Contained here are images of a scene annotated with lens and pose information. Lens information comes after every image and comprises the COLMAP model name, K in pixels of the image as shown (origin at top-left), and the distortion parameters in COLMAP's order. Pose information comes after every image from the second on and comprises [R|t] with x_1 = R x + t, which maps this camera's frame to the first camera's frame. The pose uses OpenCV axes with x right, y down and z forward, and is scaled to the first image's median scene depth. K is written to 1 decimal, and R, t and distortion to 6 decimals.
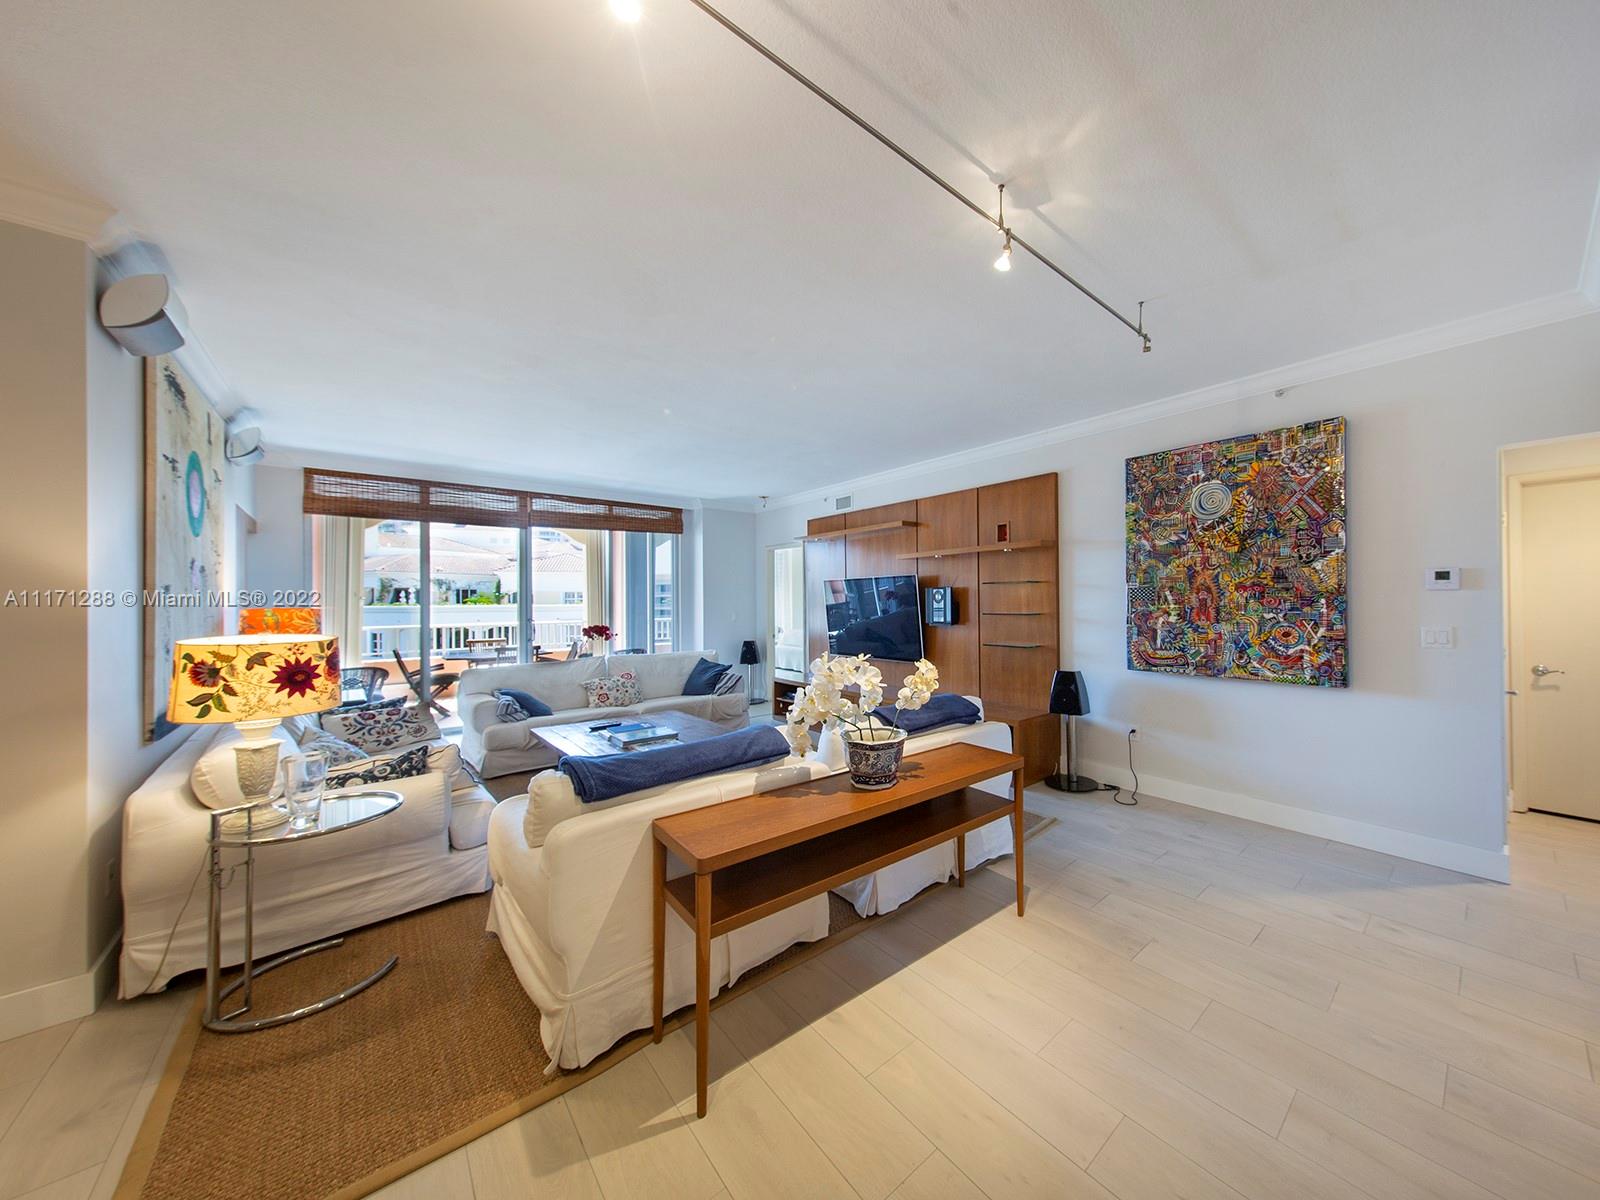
lens RADIAL K [[555.1, 0, 794.0], [0, 555.1, 603.1], [0, 0, 1]] dist [0.002313, 0.000014]
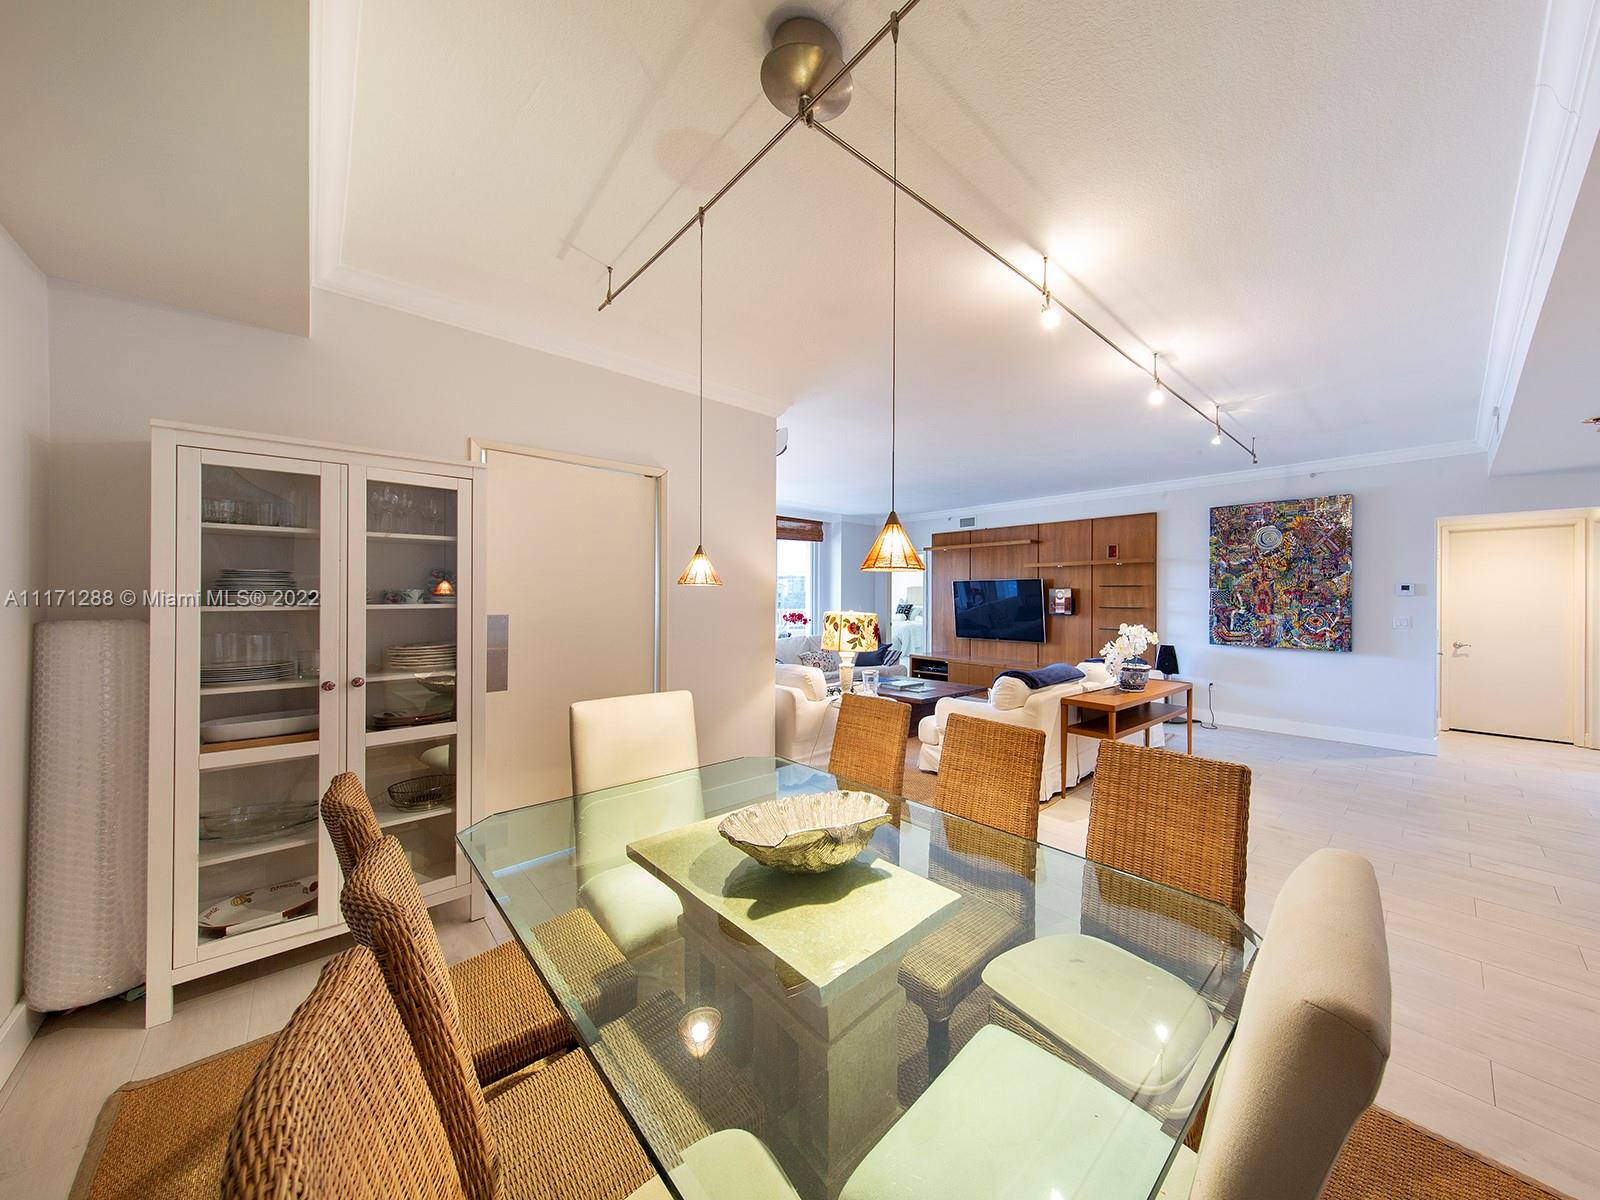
lens RADIAL K [[551.6, 0, 800.0], [0, 551.6, 600.0], [0, 0, 1]] dist [0.000997, -0.002538]
pose [[0.999125, 0.012414, 0.039931, -0.669353], [-0.012563, 0.999915, 0.003488, 0.006563], [-0.039884, -0.003986, 0.999196, -0.543767]]
